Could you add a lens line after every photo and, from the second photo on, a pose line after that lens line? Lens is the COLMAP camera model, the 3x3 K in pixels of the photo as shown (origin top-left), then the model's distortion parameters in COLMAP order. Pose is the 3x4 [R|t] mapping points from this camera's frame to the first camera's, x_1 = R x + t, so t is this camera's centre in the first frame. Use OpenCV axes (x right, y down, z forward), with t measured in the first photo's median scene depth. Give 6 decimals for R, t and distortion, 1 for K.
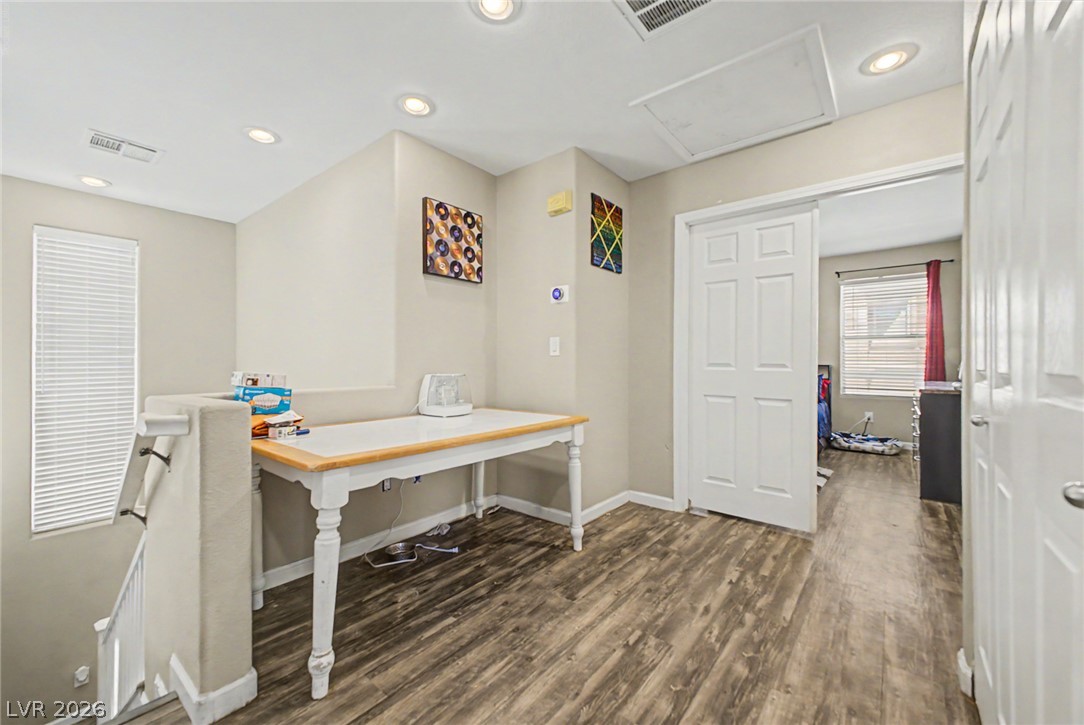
lens RADIAL K [[439.6, 0, 540.4], [0, 439.6, 361.4], [0, 0, 1]] dist [0.009647, -0.000653]
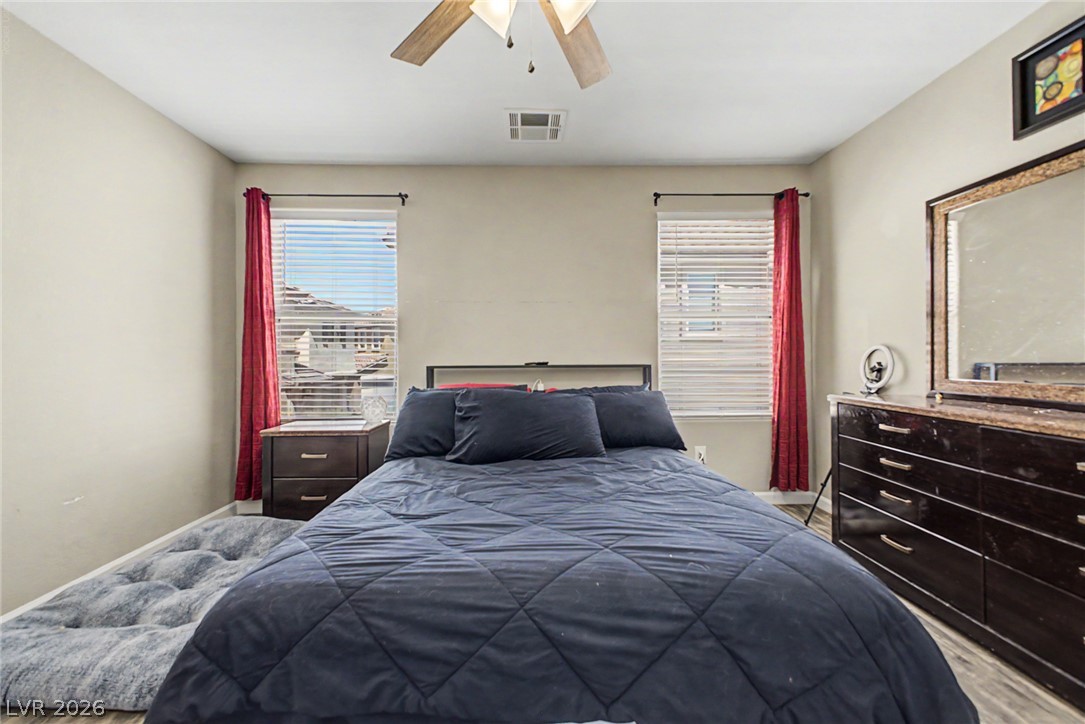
lens RADIAL K [[440.0, 0, 542.8], [0, 440.0, 355.8], [0, 0, 1]] dist [0.009647, -0.000653]
pose [[0.753573, -0.004771, 0.657347, 0.229146], [0.008316, 0.999963, -0.002276, -0.002472], [-0.657312, 0.007182, 0.753584, 0.750996]]
